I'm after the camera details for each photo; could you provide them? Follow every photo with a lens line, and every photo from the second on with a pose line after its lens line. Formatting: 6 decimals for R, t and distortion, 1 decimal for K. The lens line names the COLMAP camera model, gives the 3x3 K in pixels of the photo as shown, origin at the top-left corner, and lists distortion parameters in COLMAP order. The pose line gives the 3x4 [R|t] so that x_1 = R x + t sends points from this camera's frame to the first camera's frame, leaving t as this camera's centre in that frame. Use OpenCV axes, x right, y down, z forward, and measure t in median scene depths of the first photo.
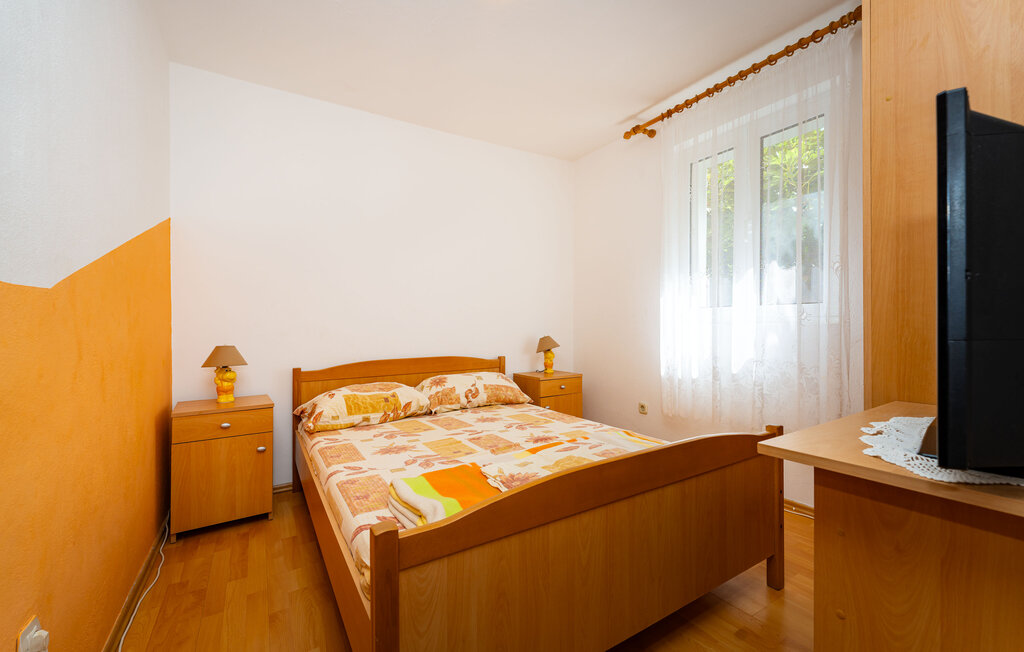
lens RADIAL K [[415.8, 0, 521.8], [0, 415.8, 318.3], [0, 0, 1]] dist [0.001080, -0.000876]
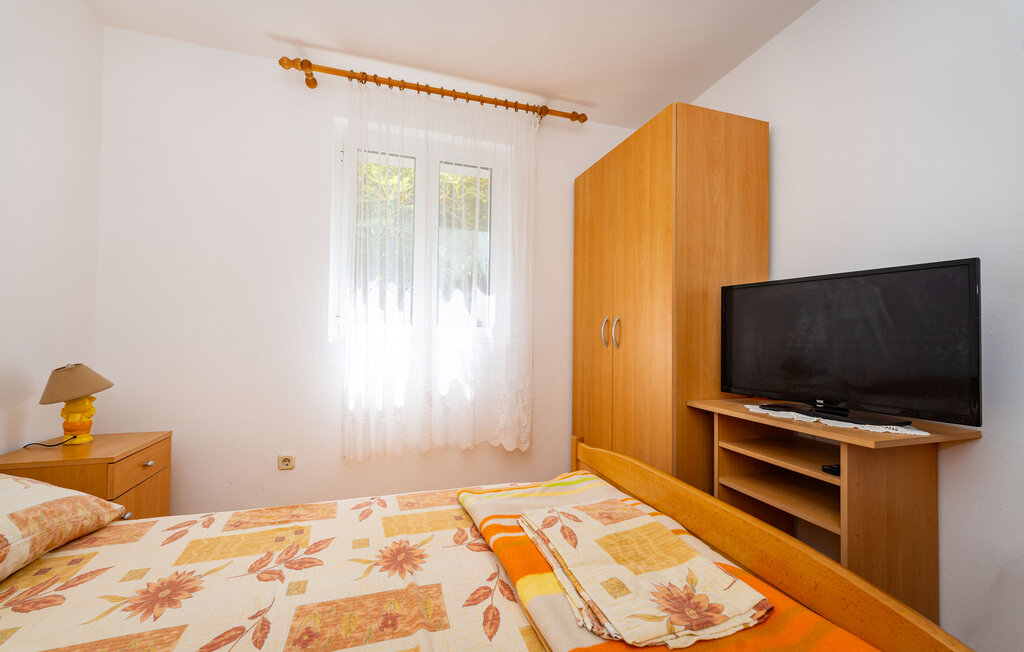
lens RADIAL K [[415.8, 0, 512.3], [0, 415.8, 327.6], [0, 0, 1]] dist [0.001080, -0.000876]
pose [[0.260872, 0.037905, 0.964629, -0.328007], [-0.035432, 0.998932, -0.029671, -0.001725], [-0.964723, -0.026439, 0.261937, 0.517986]]
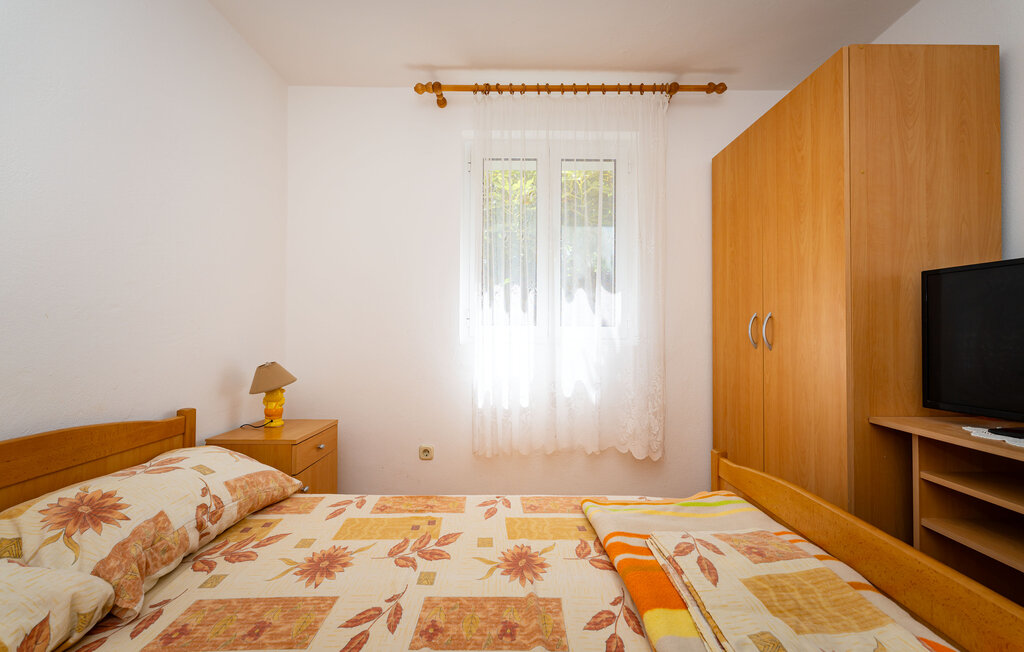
lens RADIAL K [[415.8, 0, 510.8], [0, 415.8, 328.0], [0, 0, 1]] dist [0.001080, -0.000876]
pose [[0.542904, 0.027575, 0.839342, -0.306946], [-0.027969, 0.999500, -0.014745, -0.006974], [-0.839329, -0.015471, 0.543404, 0.517084]]
